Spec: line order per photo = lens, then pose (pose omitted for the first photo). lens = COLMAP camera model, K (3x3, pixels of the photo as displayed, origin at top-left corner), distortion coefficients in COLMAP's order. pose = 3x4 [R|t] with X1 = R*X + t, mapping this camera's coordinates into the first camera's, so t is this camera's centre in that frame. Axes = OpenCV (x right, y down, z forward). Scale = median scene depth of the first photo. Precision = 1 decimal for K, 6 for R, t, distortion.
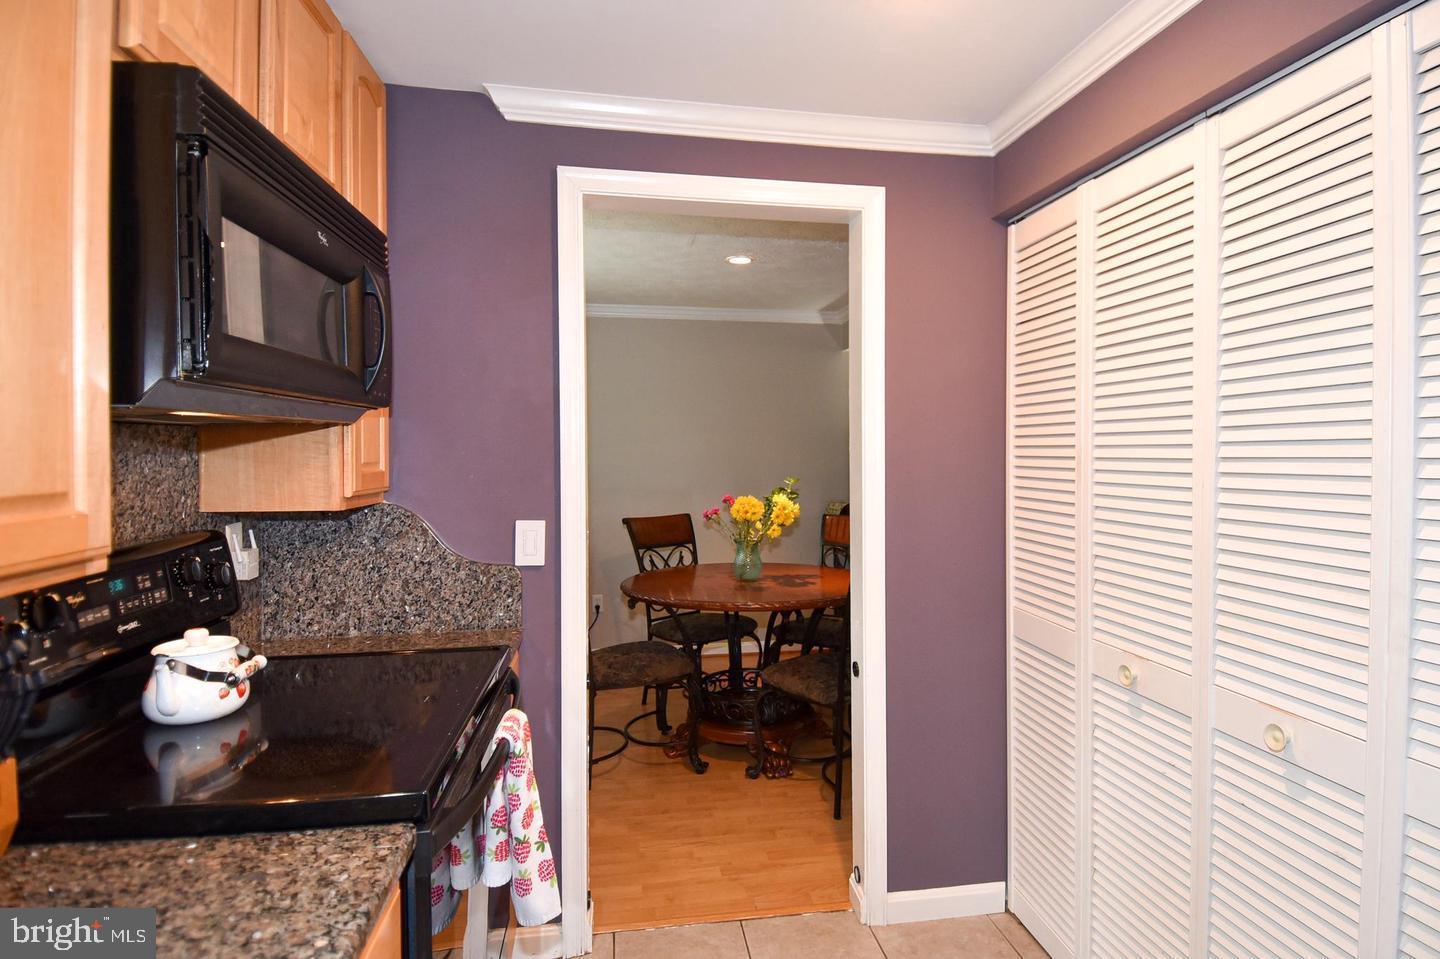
lens RADIAL K [[757.4, 0, 749.6], [0, 757.4, 463.4], [0, 0, 1]] dist [0.050058, -0.056130]
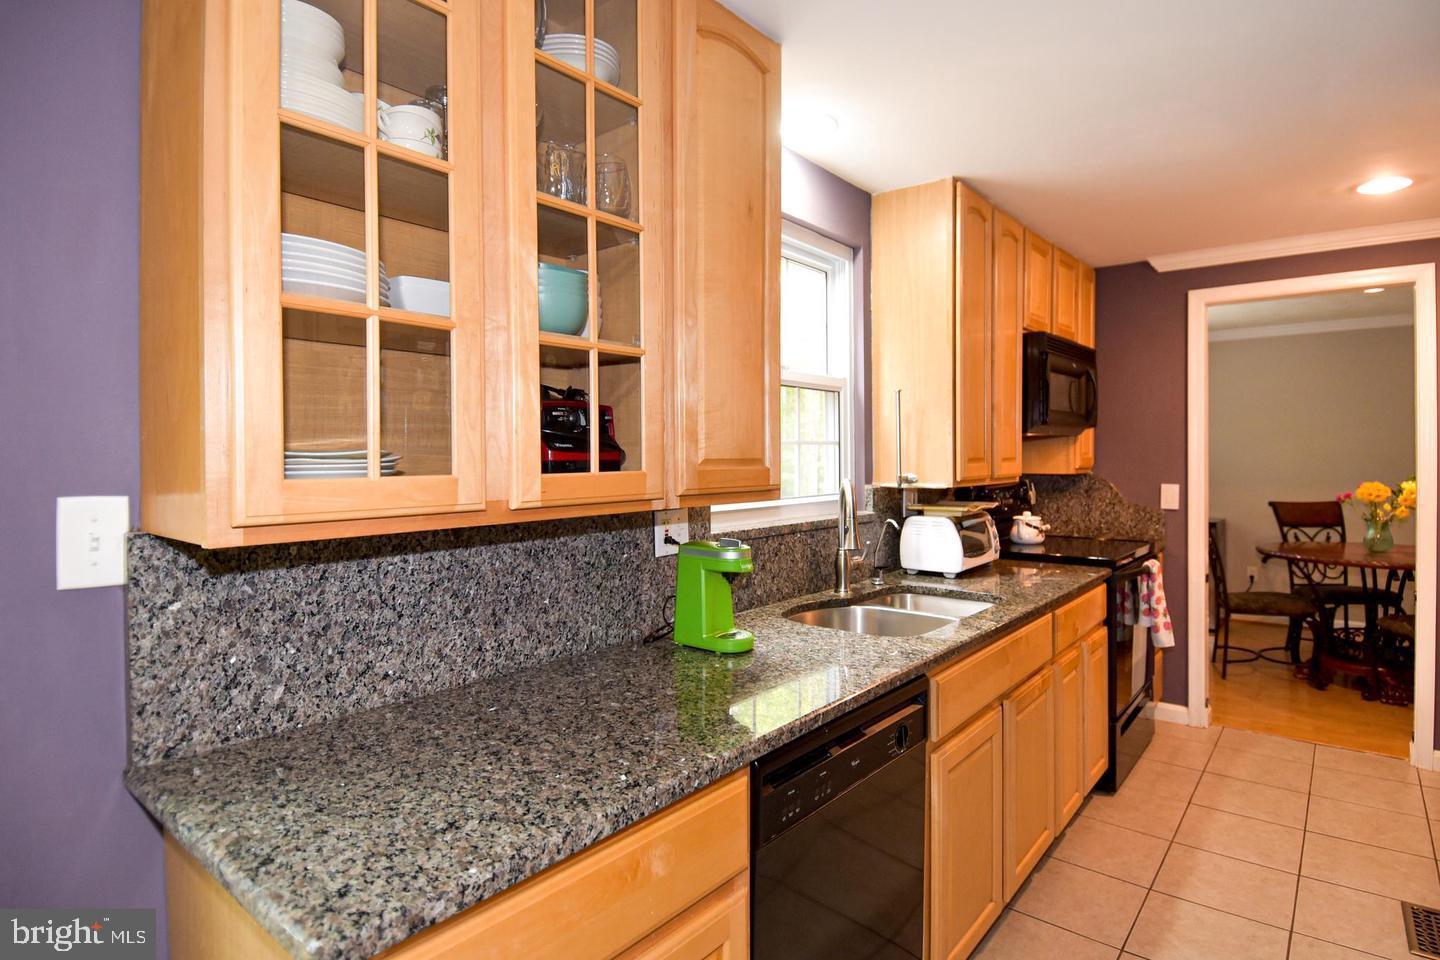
lens RADIAL K [[742.0, 0, 738.2], [0, 742.0, 472.0], [0, 0, 1]] dist [0.051064, -0.055560]
pose [[0.657730, 0.010073, -0.753187, 0.410261], [-0.004064, 0.999943, 0.009824, 0.032577], [0.753243, -0.003401, 0.657733, -1.030576]]
